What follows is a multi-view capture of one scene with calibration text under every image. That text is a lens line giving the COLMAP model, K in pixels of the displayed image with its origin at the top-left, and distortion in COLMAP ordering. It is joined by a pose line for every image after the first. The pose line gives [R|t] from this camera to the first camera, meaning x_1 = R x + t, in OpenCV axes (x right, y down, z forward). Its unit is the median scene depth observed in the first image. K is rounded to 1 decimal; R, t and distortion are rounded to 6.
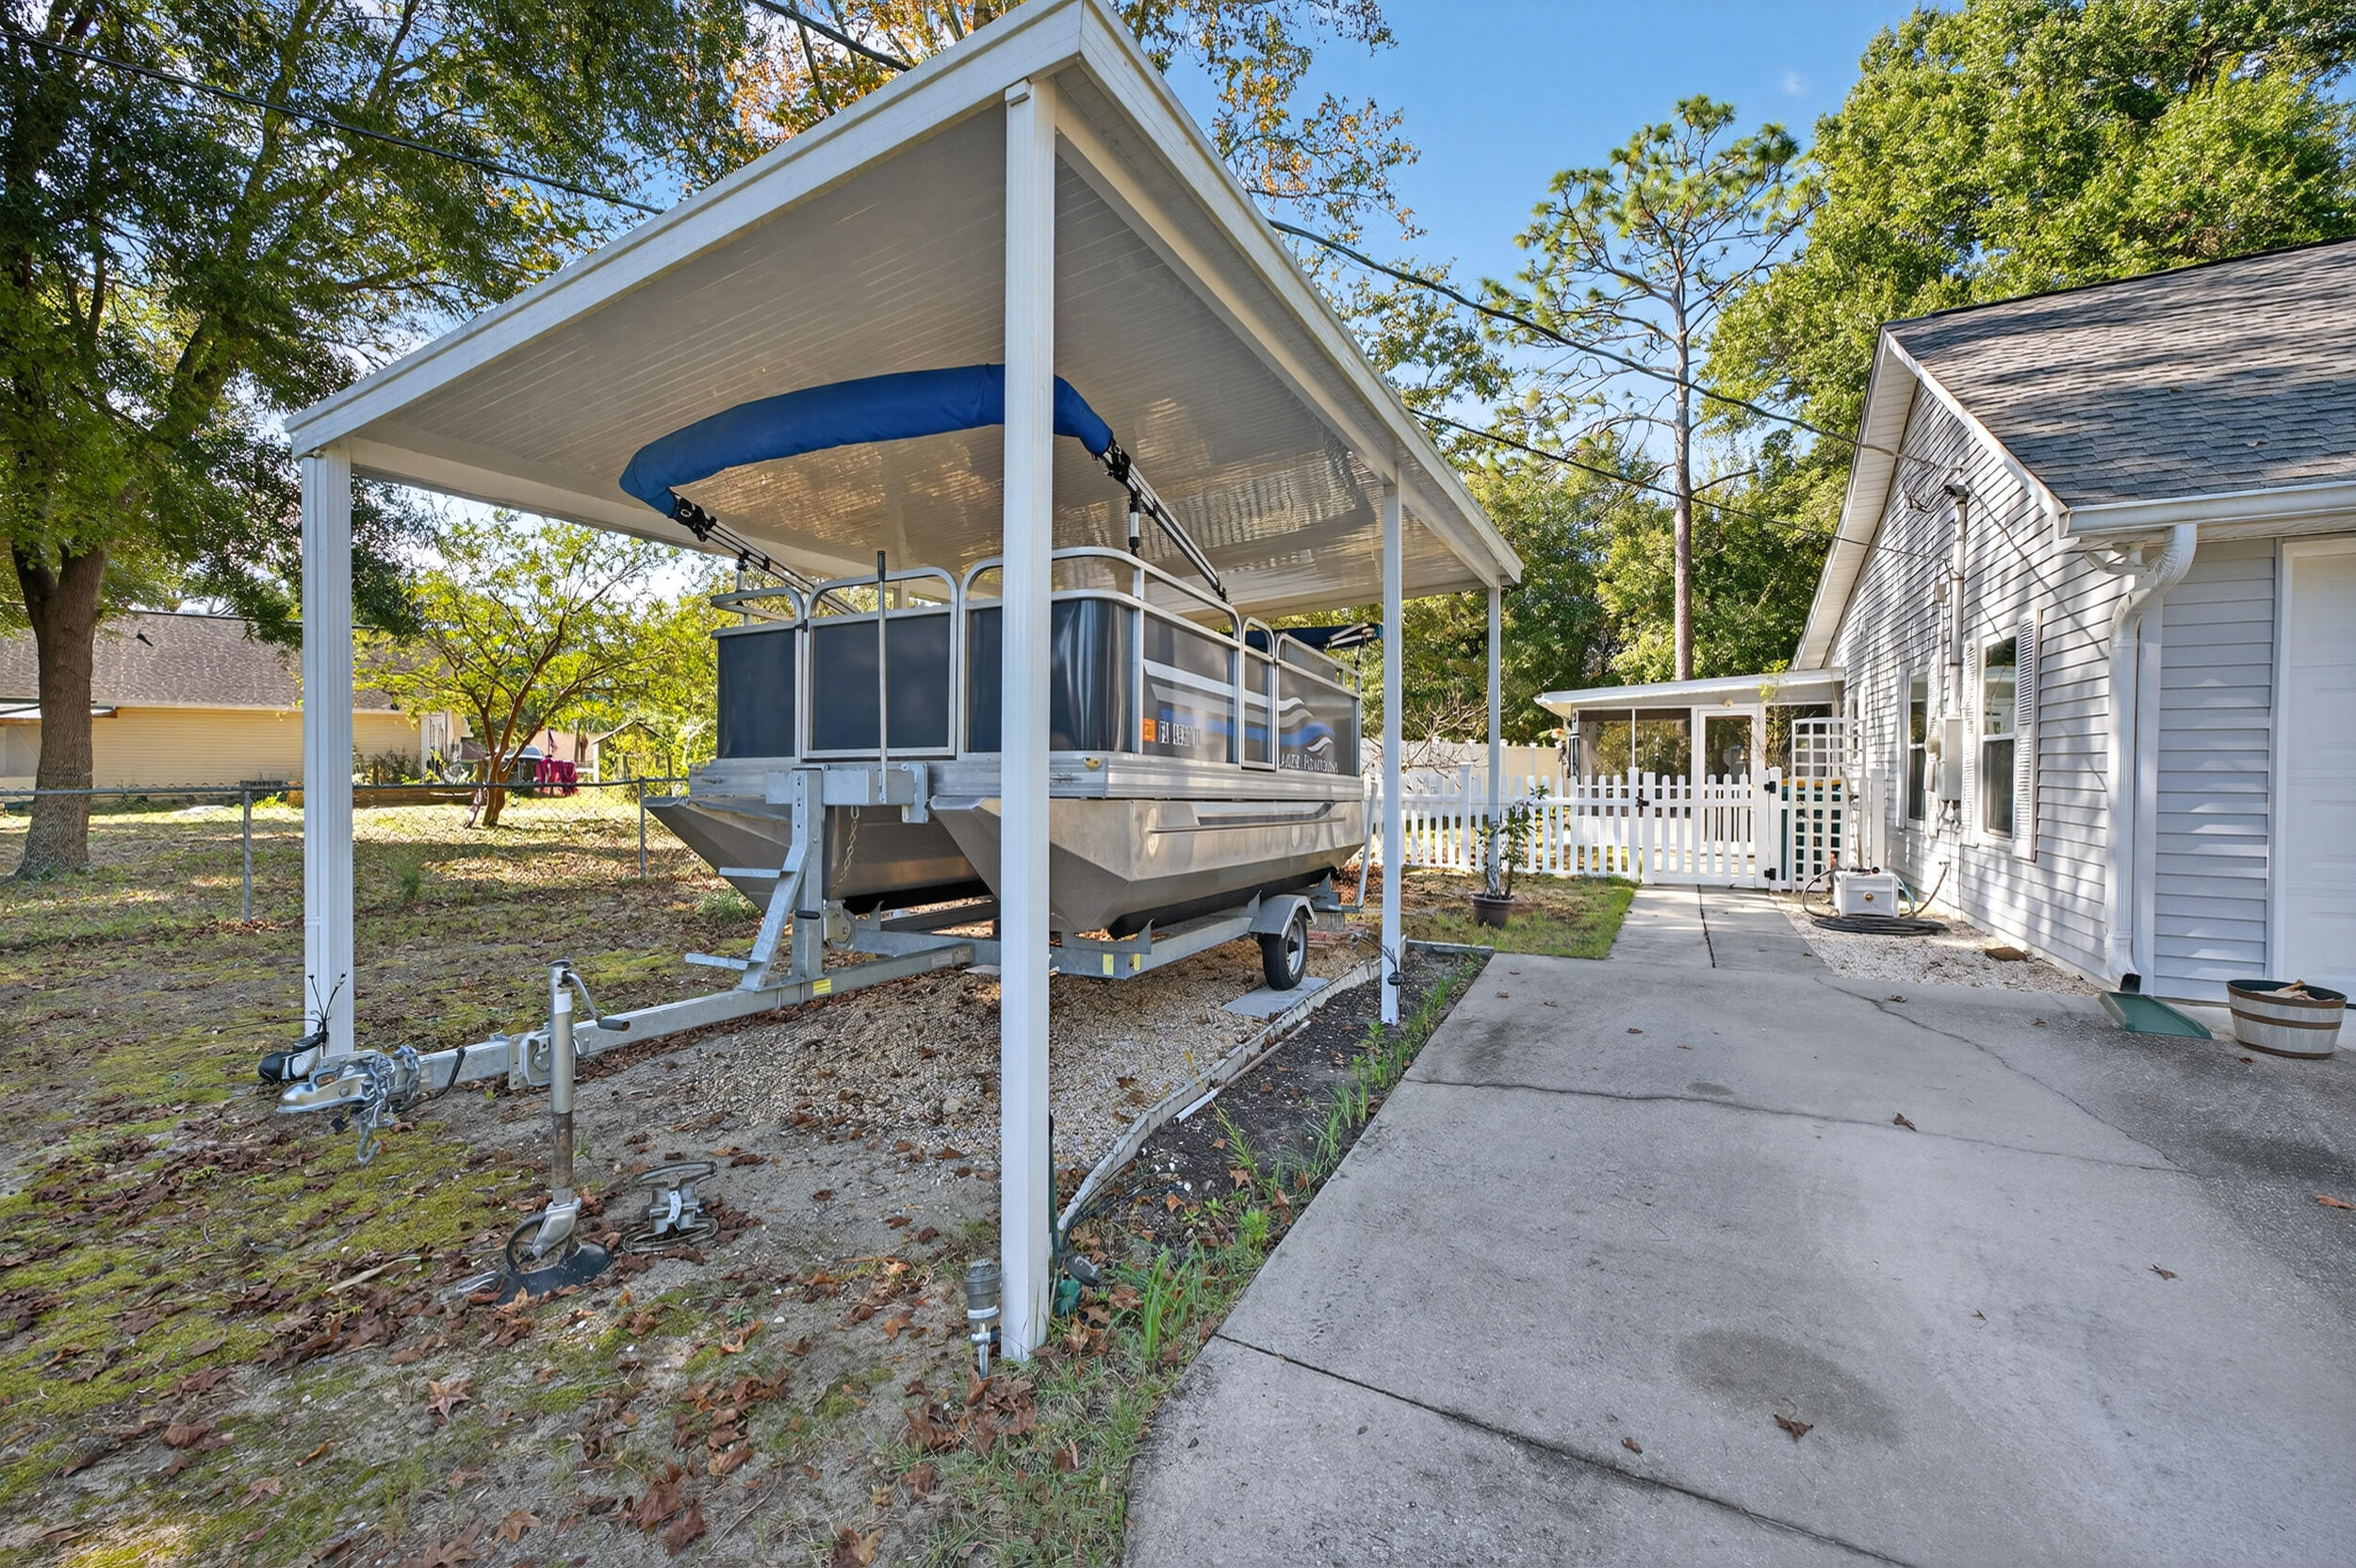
lens RADIAL K [[941.5, 0, 1155.1], [0, 941.5, 777.8], [0, 0, 1]] dist [-0.003999, 0.002487]
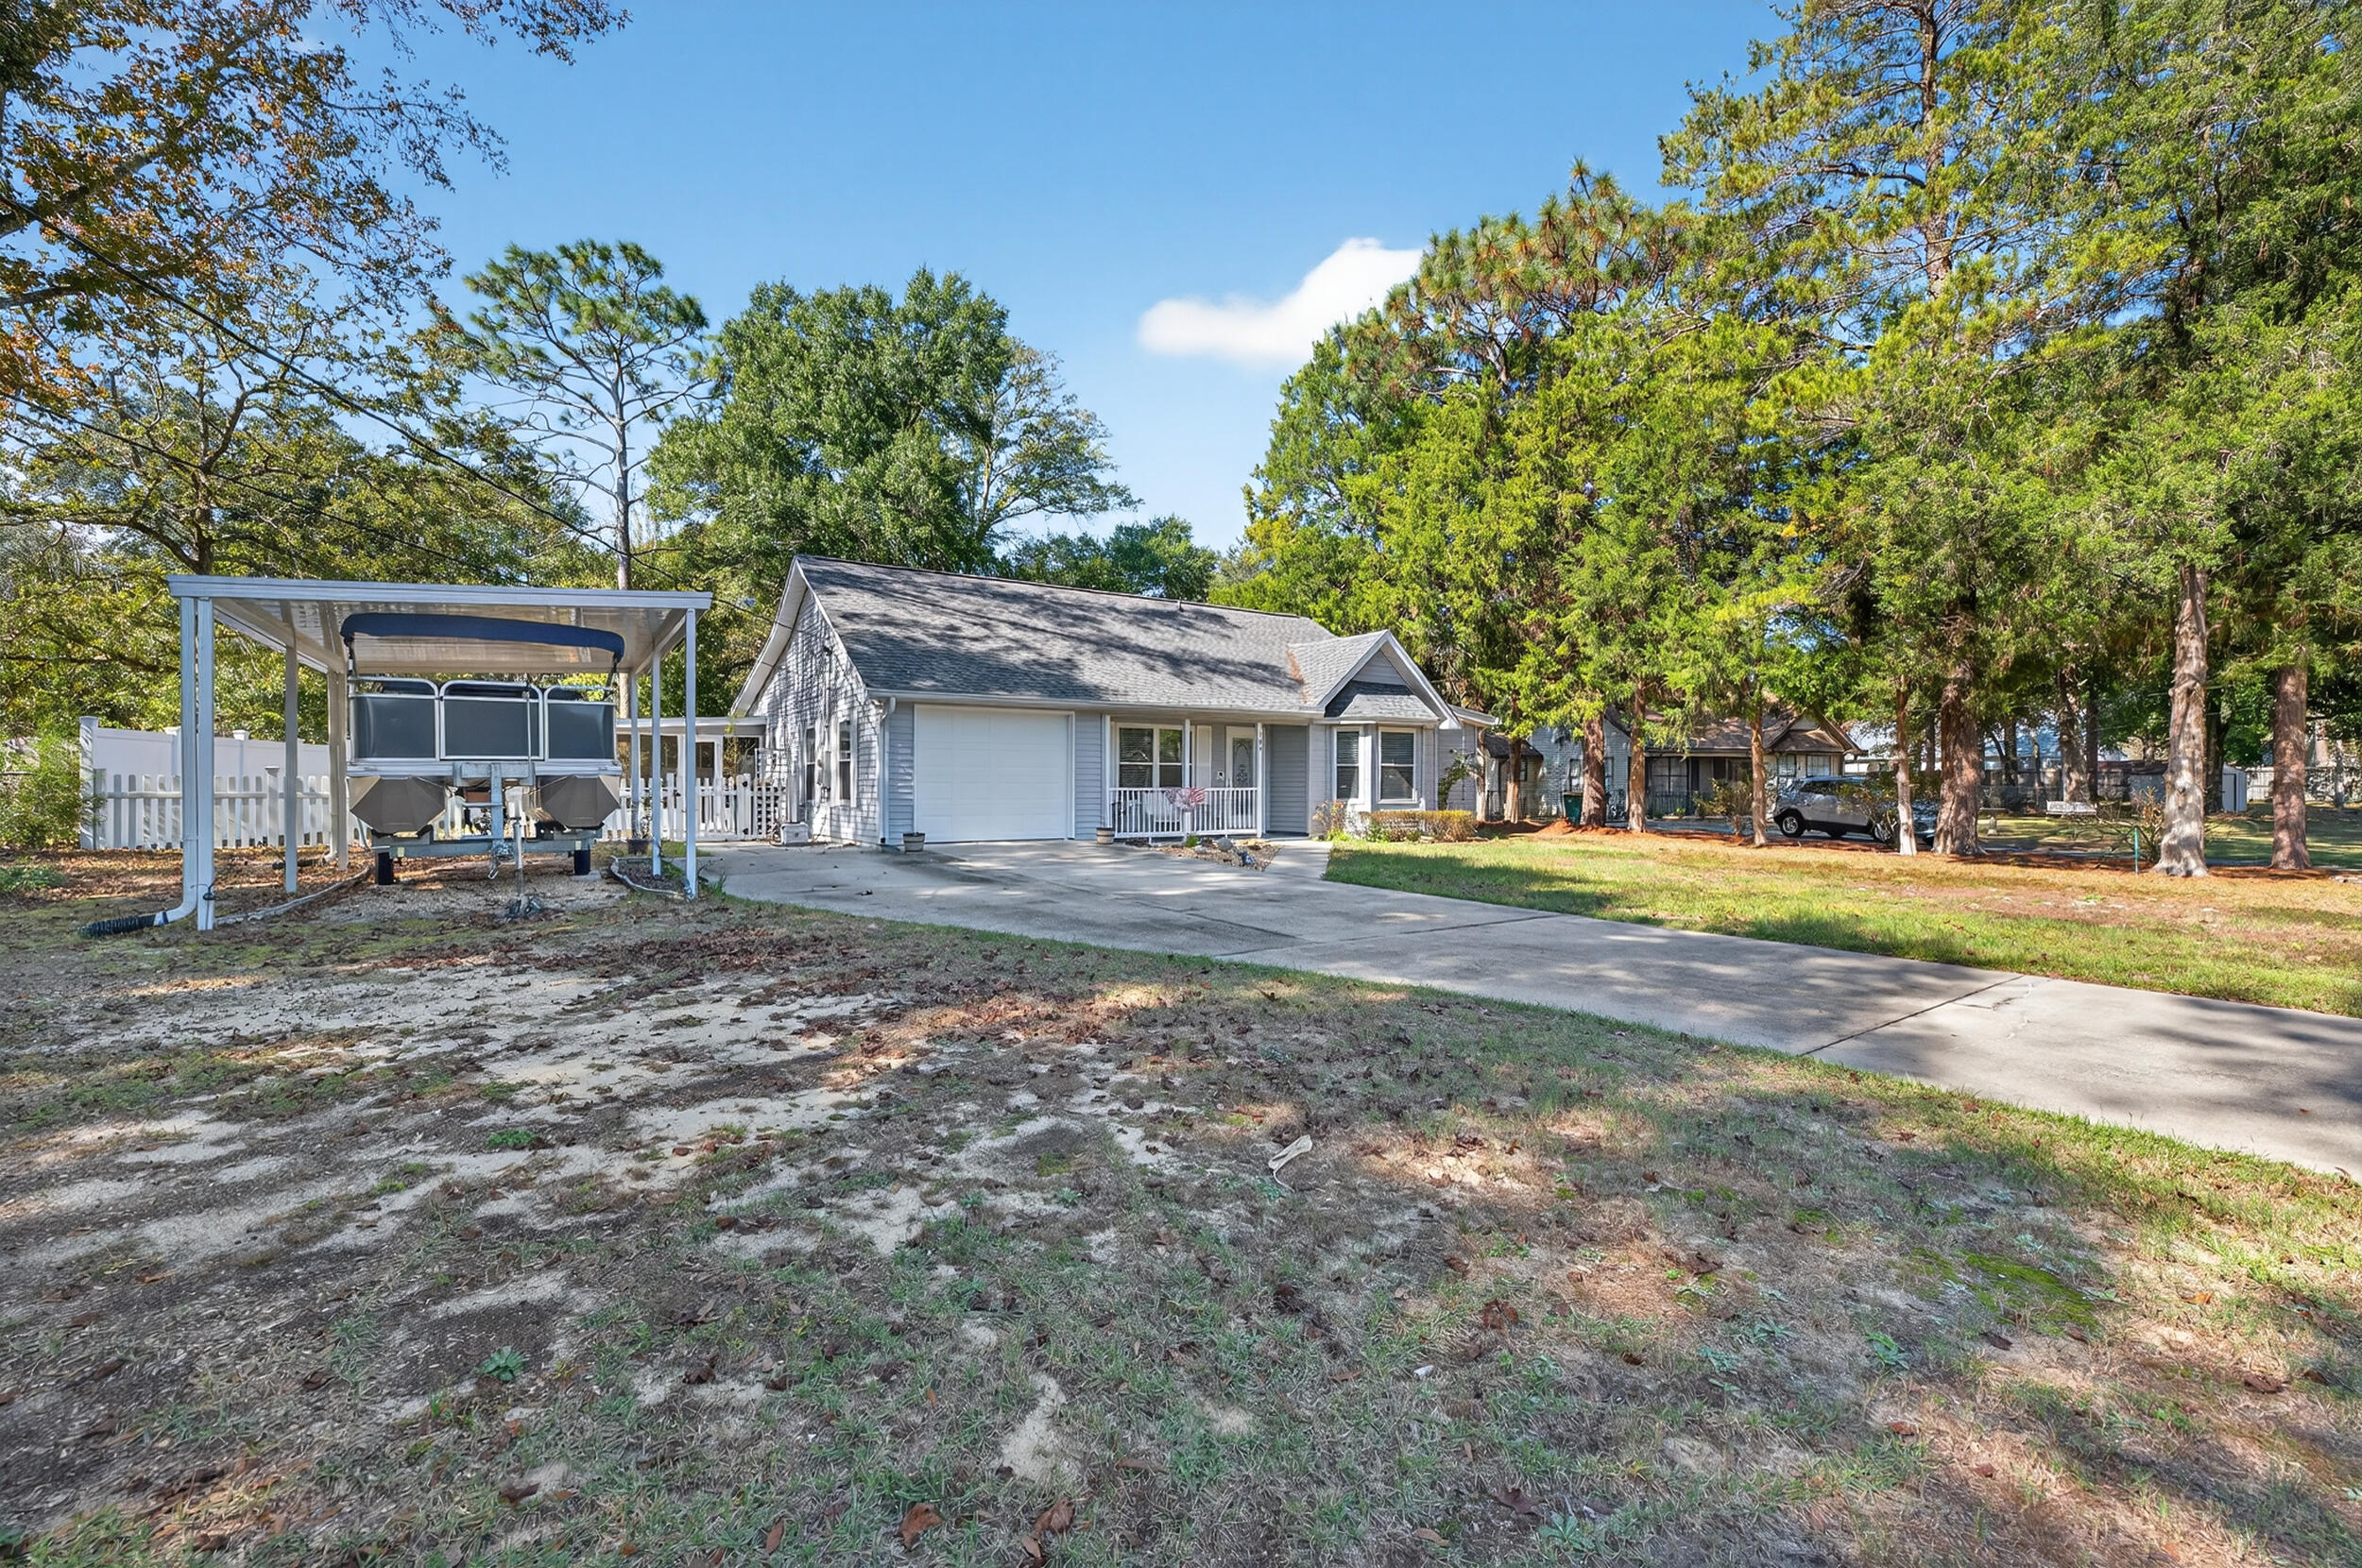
lens RADIAL K [[943.8, 0, 1178.1], [0, 943.8, 789.9], [0, 0, 1]] dist [-0.003999, 0.002487]
pose [[0.458923, -0.009629, 0.888424, -0.493116], [0.011084, 0.999926, 0.005113, 0.018101], [-0.888407, 0.007501, 0.458995, -0.499328]]
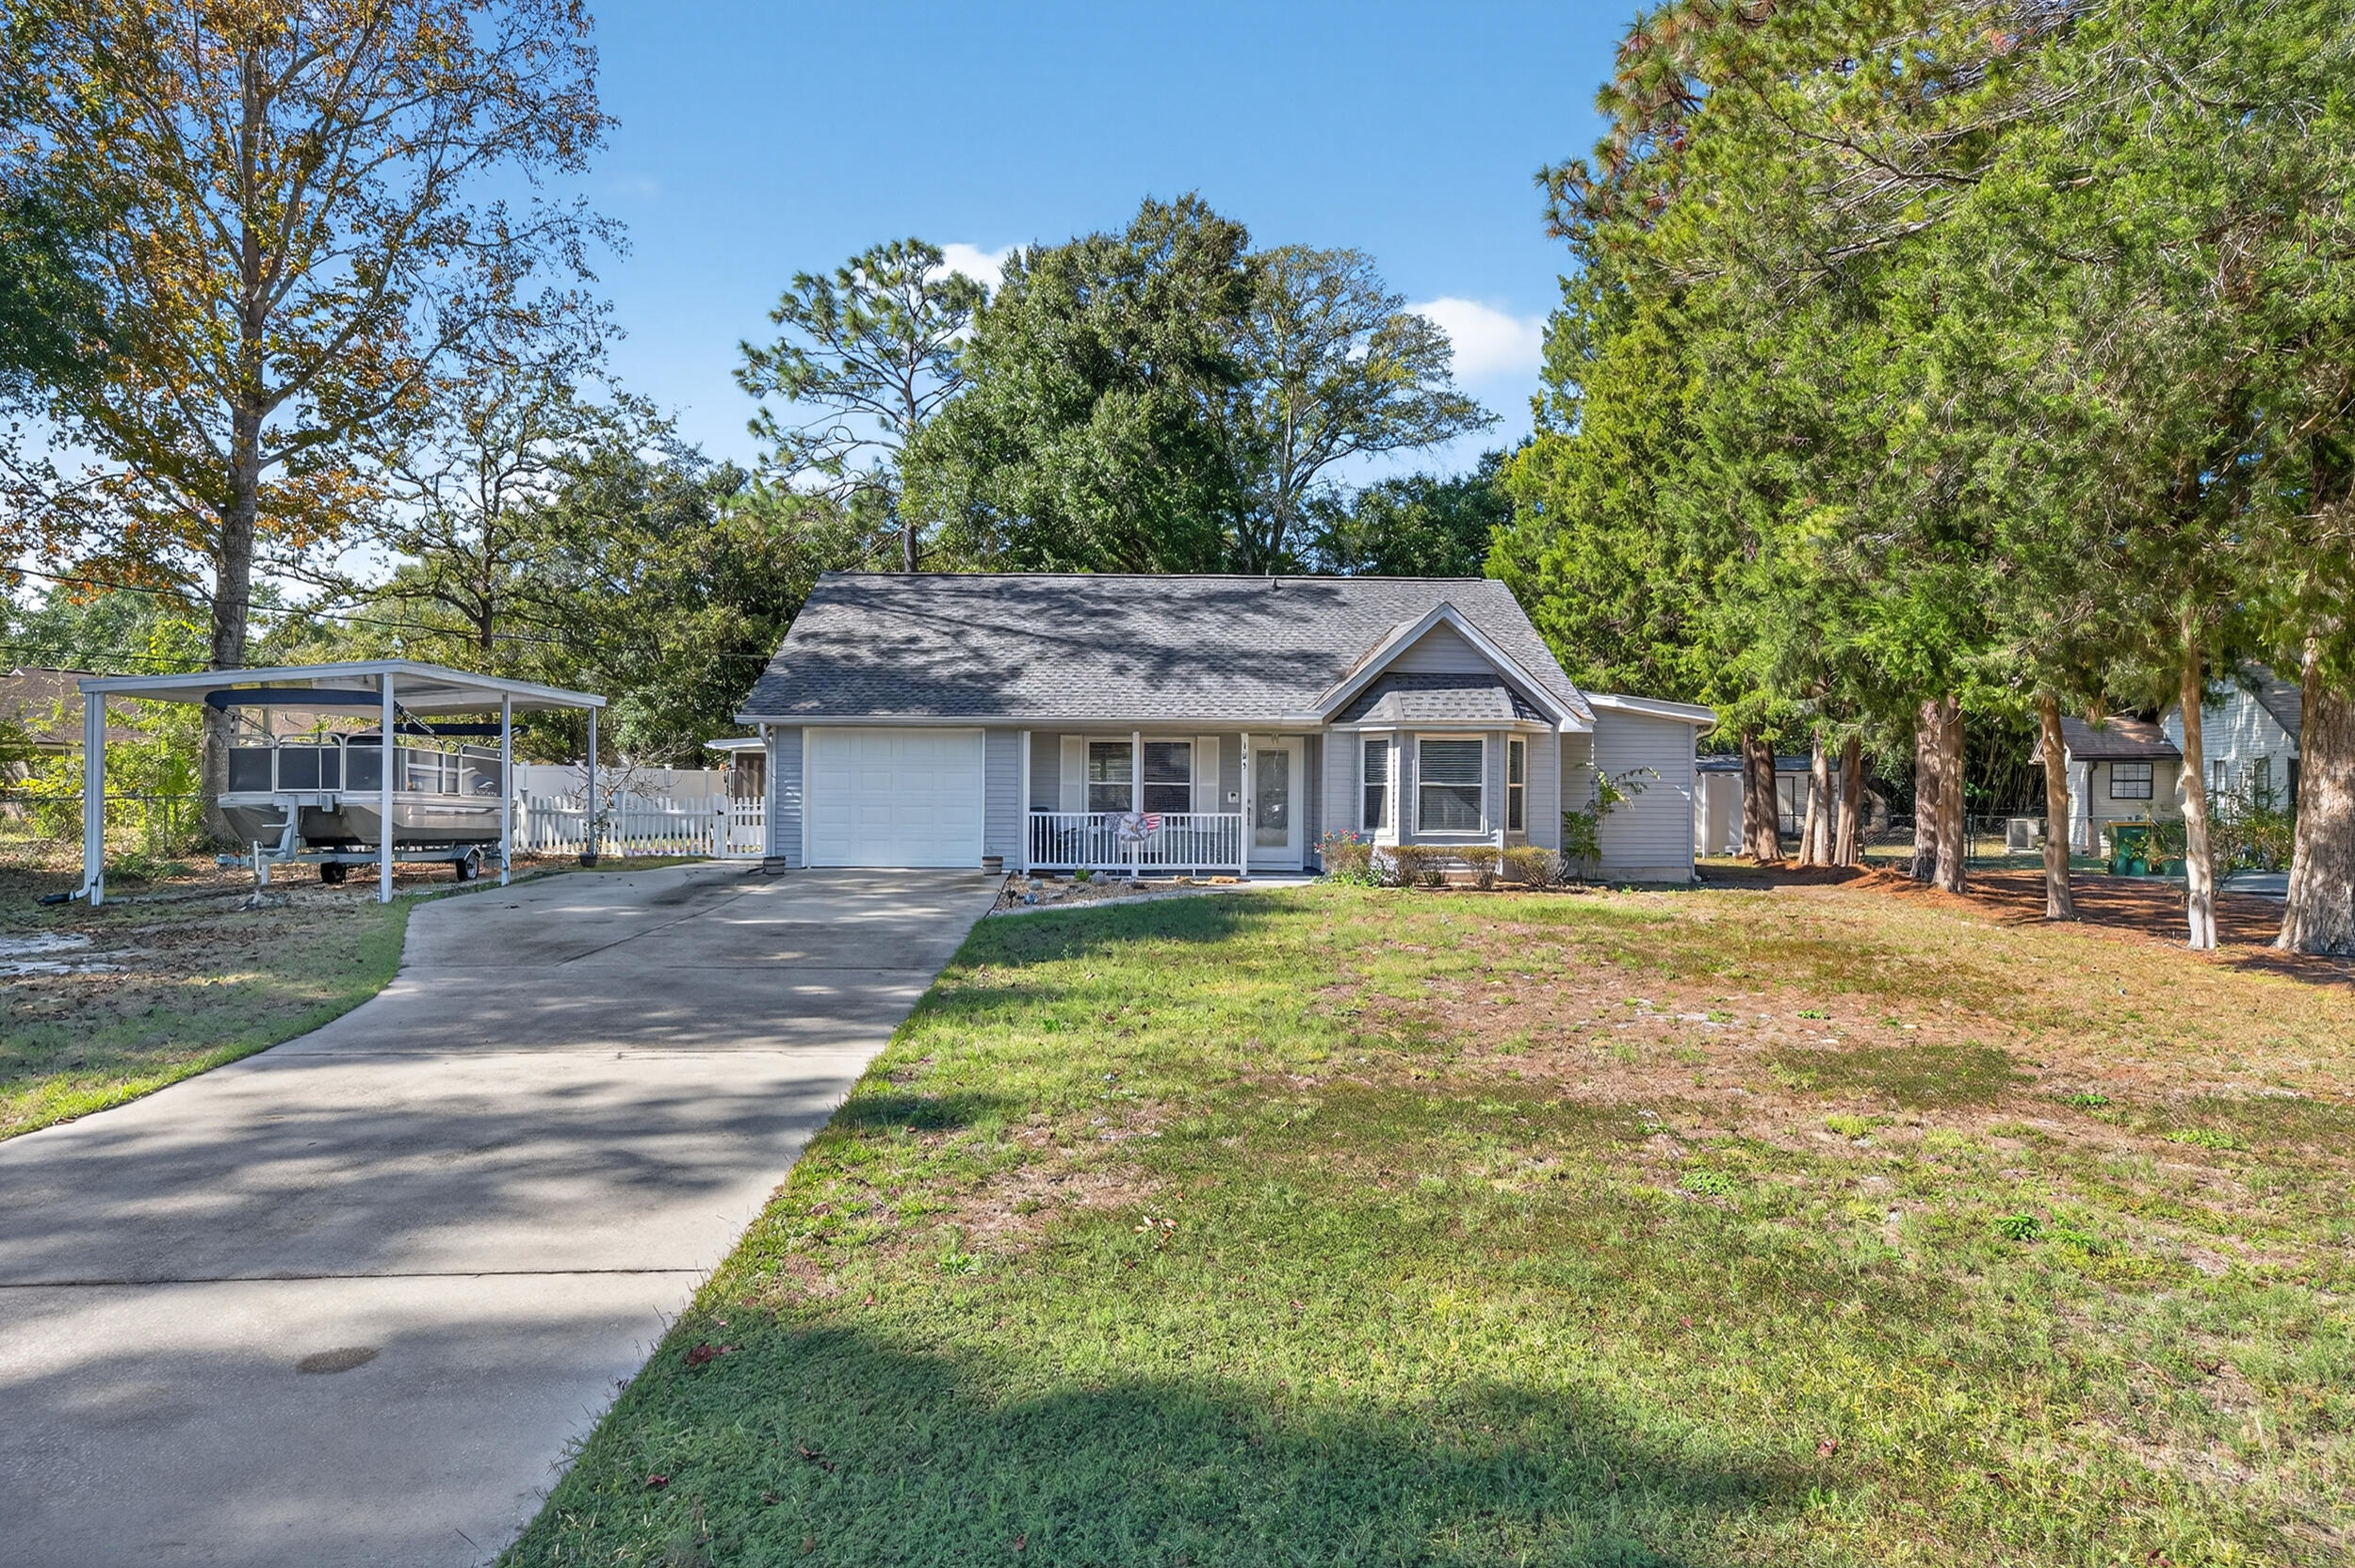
lens RADIAL K [[1276.2, 0, 1171.2], [0, 1276.2, 788.3], [0, 0, 1]] dist [-0.002078, 0.001994]
pose [[0.845420, 0.000520, 0.534102, -0.042217], [0.005599, 0.999936, -0.009836, 0.006828], [-0.534072, 0.011306, 0.845363, -1.277783]]
